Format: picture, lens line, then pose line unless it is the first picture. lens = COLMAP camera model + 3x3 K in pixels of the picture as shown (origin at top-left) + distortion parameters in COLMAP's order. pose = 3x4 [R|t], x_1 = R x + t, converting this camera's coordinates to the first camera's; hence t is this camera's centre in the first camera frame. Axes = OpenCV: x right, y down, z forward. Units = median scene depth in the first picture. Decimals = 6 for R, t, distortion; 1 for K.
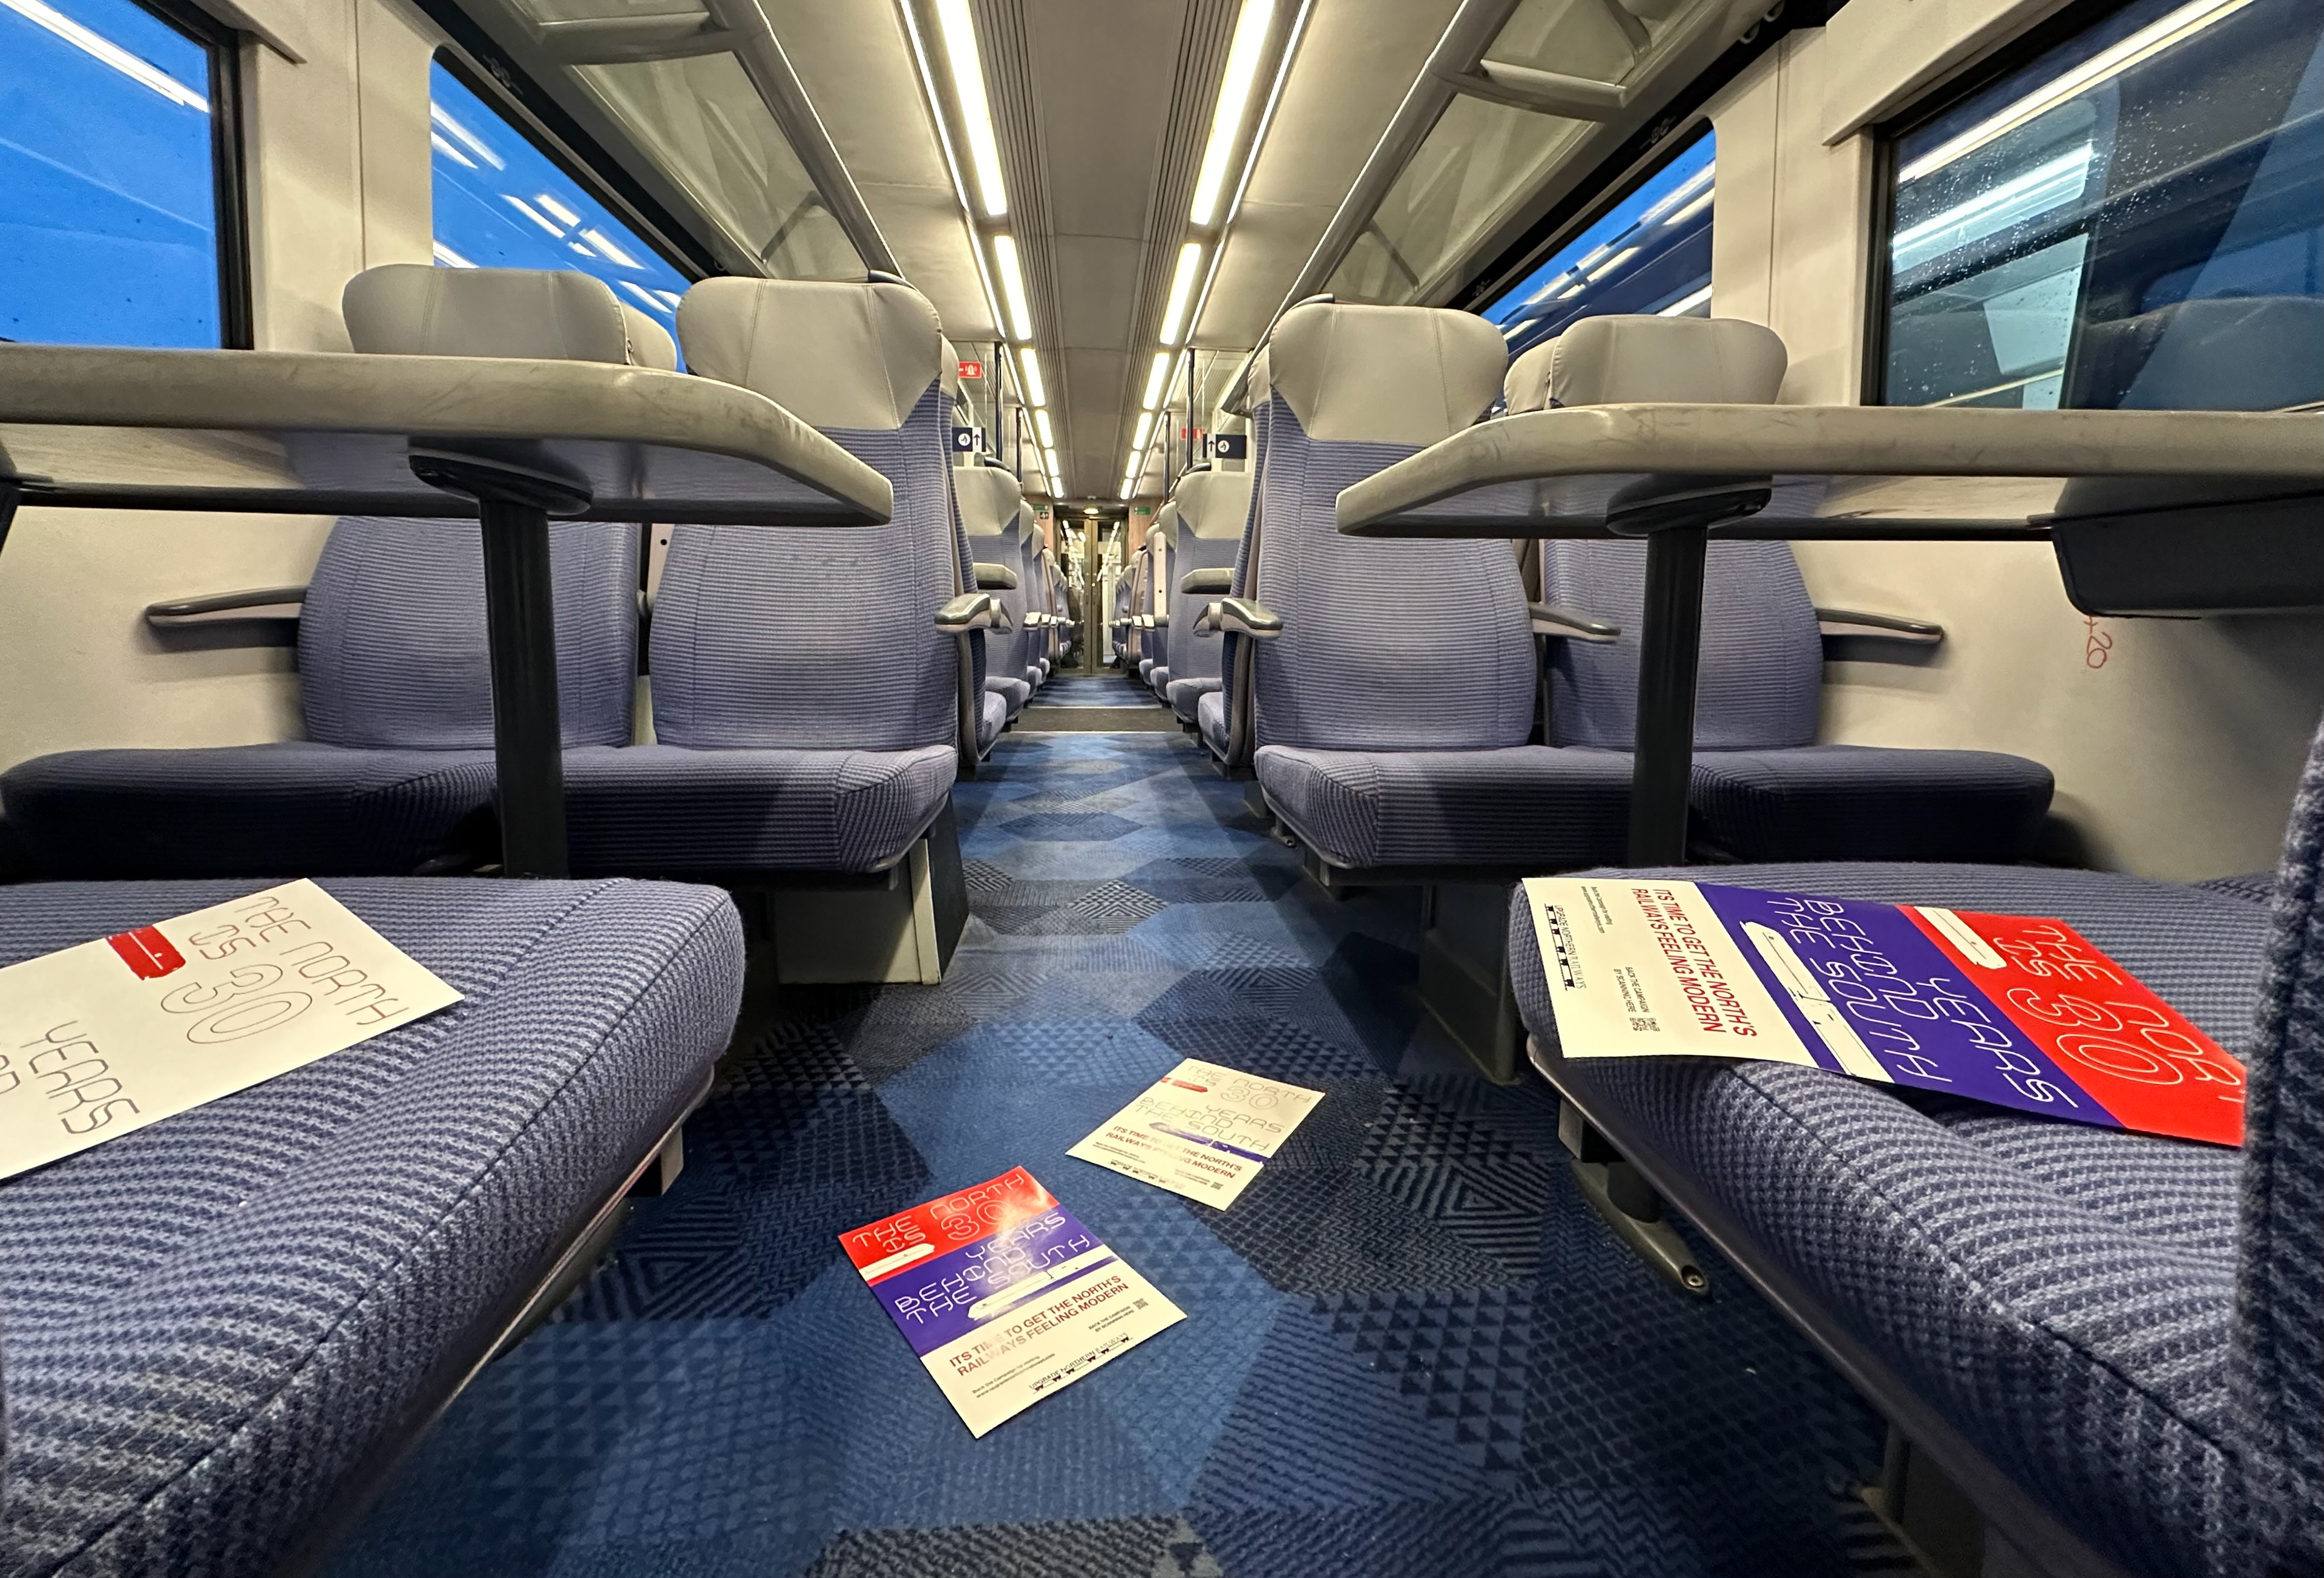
lens RADIAL K [[1042.2, 0, 1162.0], [0, 1042.2, 789.0], [0, 0, 1]] dist [0.000567, -0.000010]
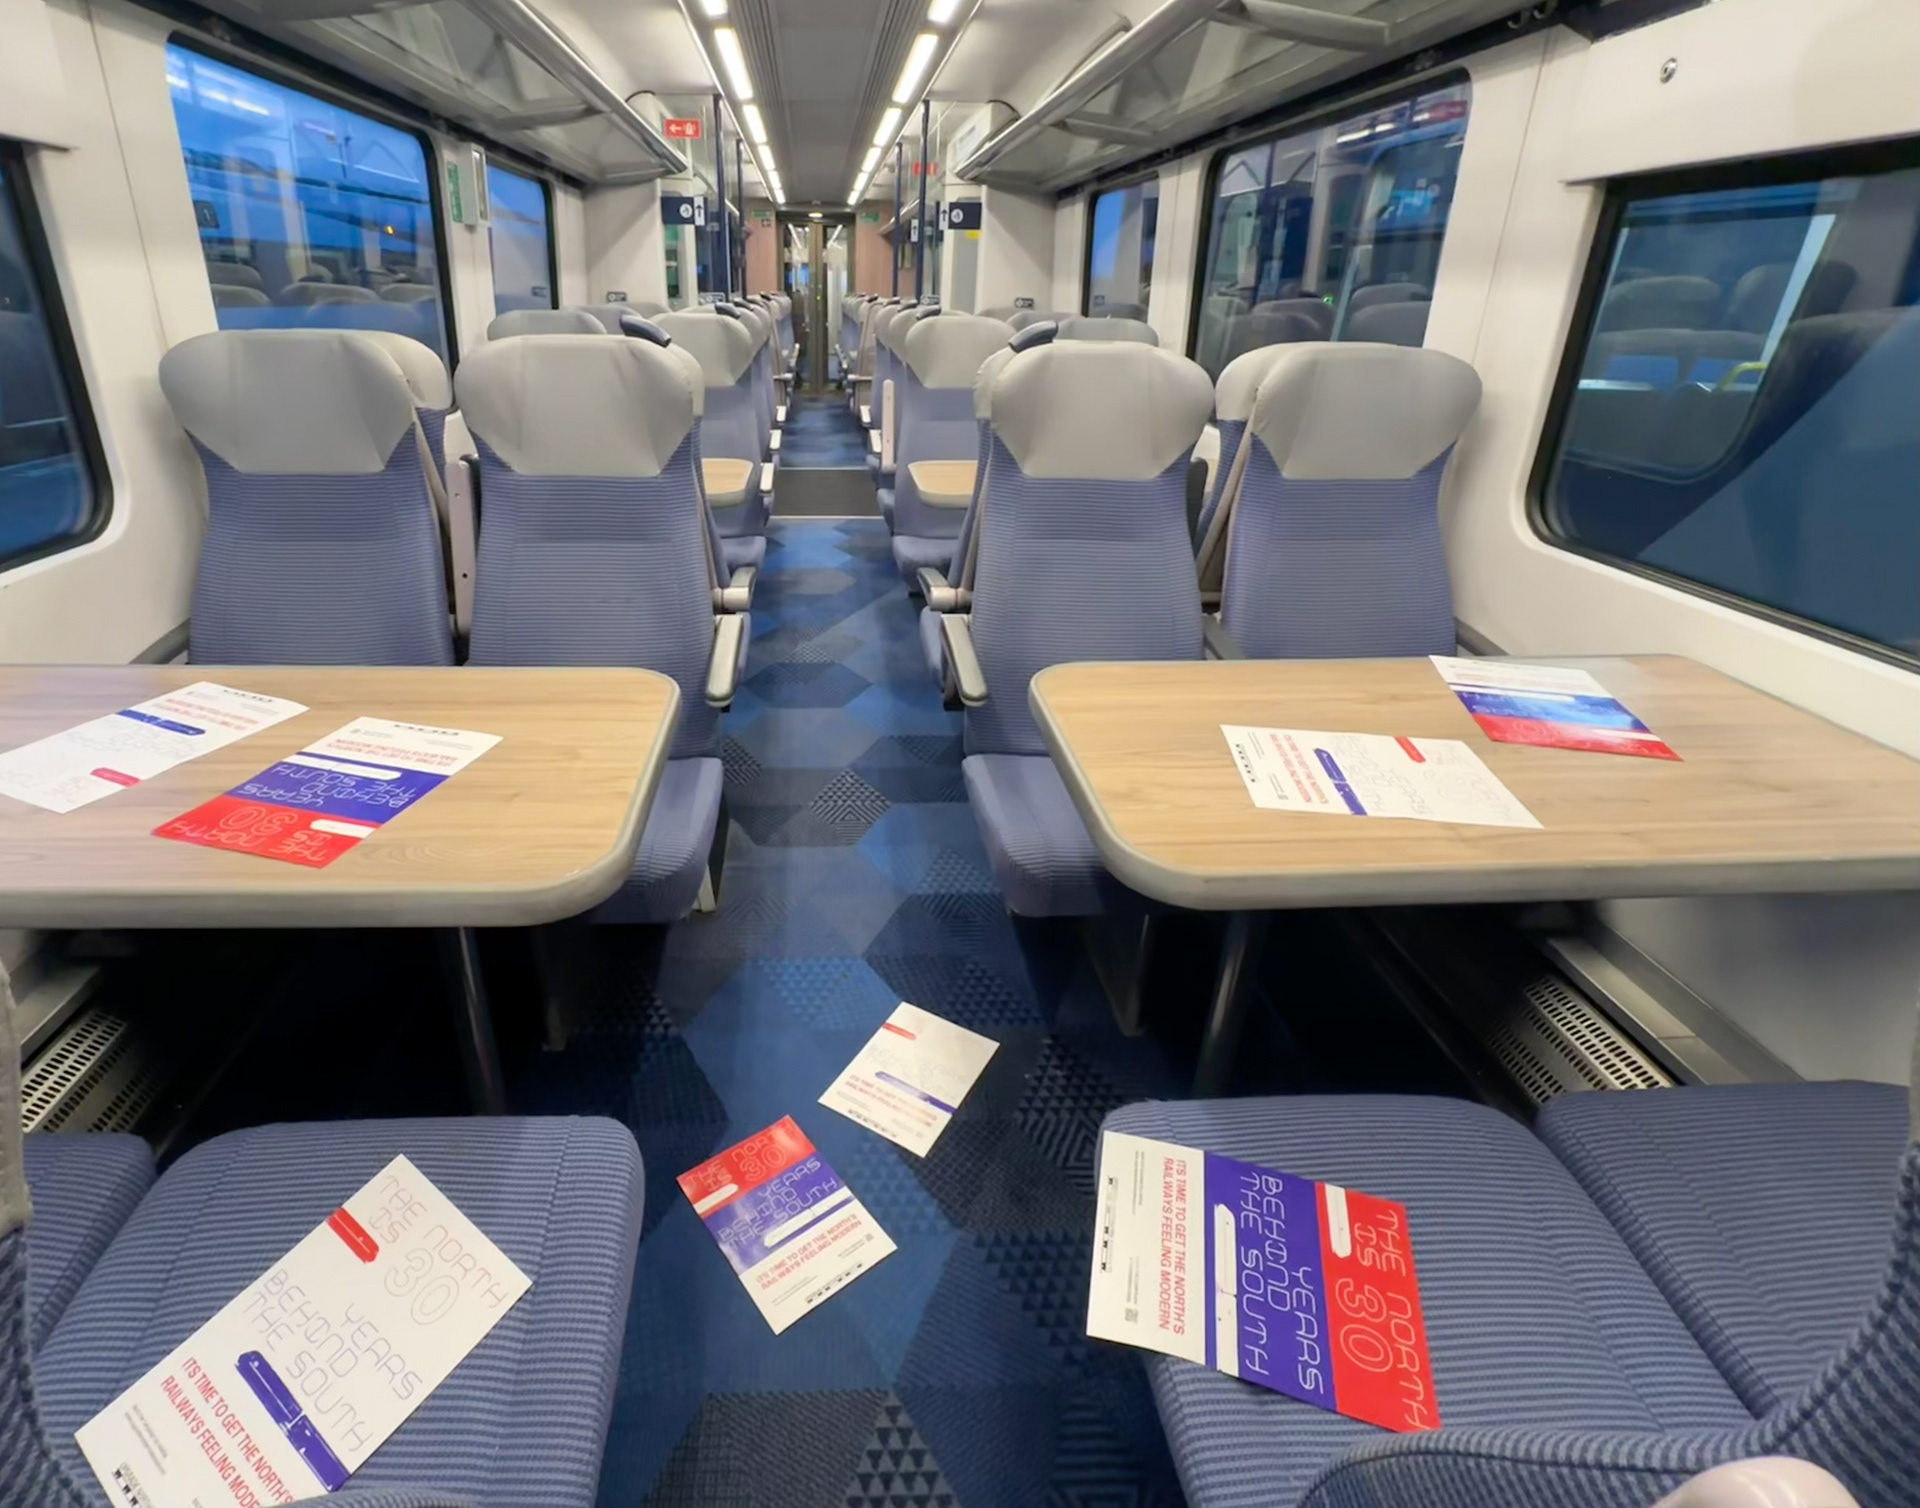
lens RADIAL K [[1043.6, 0, 847.3], [0, 1043.6, 754.2], [0, 0, 1]] dist [-0.001235, -0.000959]
pose [[0.999359, 0.013777, -0.033052, -0.008333], [-0.001346, 0.936820, 0.349808, -0.594219], [0.035783, -0.349540, 0.936238, -0.198845]]
